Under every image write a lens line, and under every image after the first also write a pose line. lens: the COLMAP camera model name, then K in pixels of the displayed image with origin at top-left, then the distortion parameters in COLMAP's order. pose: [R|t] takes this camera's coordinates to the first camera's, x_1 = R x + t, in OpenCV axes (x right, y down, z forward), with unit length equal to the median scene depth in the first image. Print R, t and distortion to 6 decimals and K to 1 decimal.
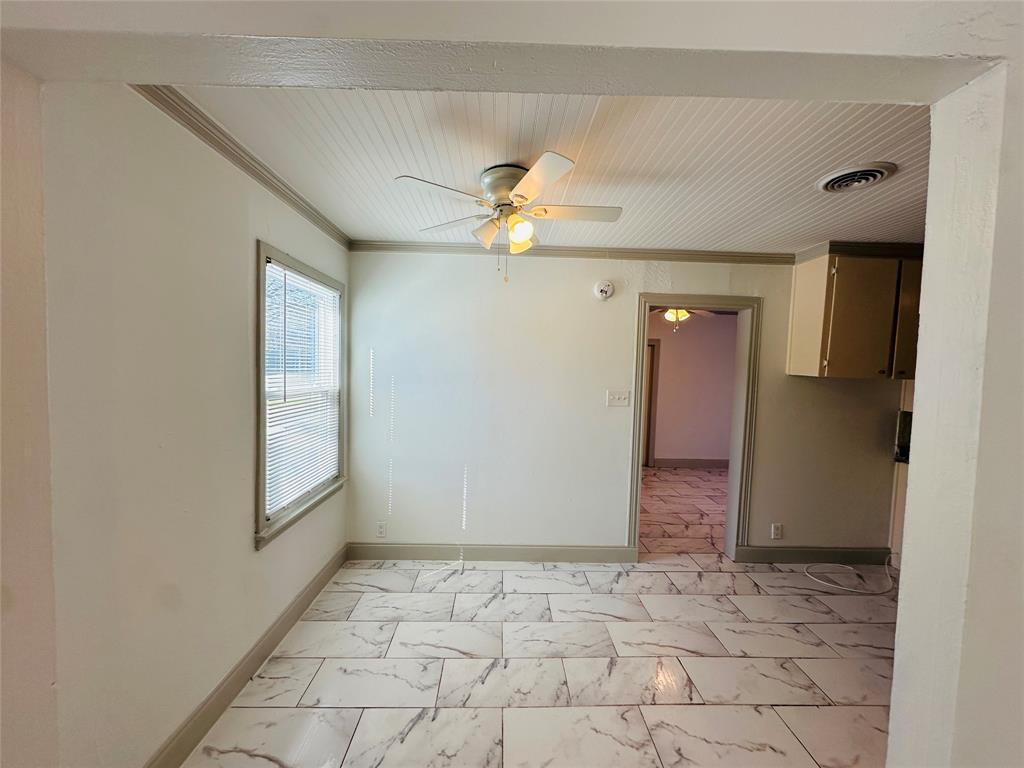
lens RADIAL K [[408.9, 0, 513.6], [0, 408.9, 384.7], [0, 0, 1]] dist [-0.003175, 0.000143]
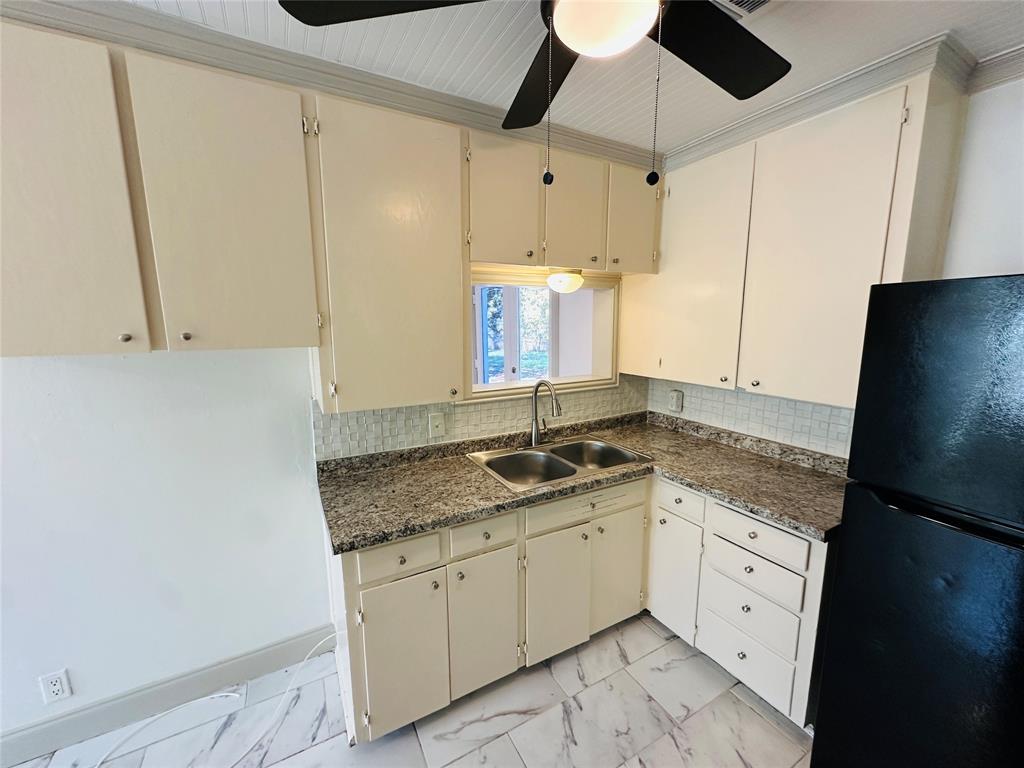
lens RADIAL K [[408.9, 0, 513.6], [0, 408.9, 384.7], [0, 0, 1]] dist [-0.003175, 0.000143]
pose [[0.885204, -0.107257, 0.452669, 1.120491], [0.048133, 0.988952, 0.140201, -0.024375], [-0.462706, -0.102318, 0.880587, 0.462582]]
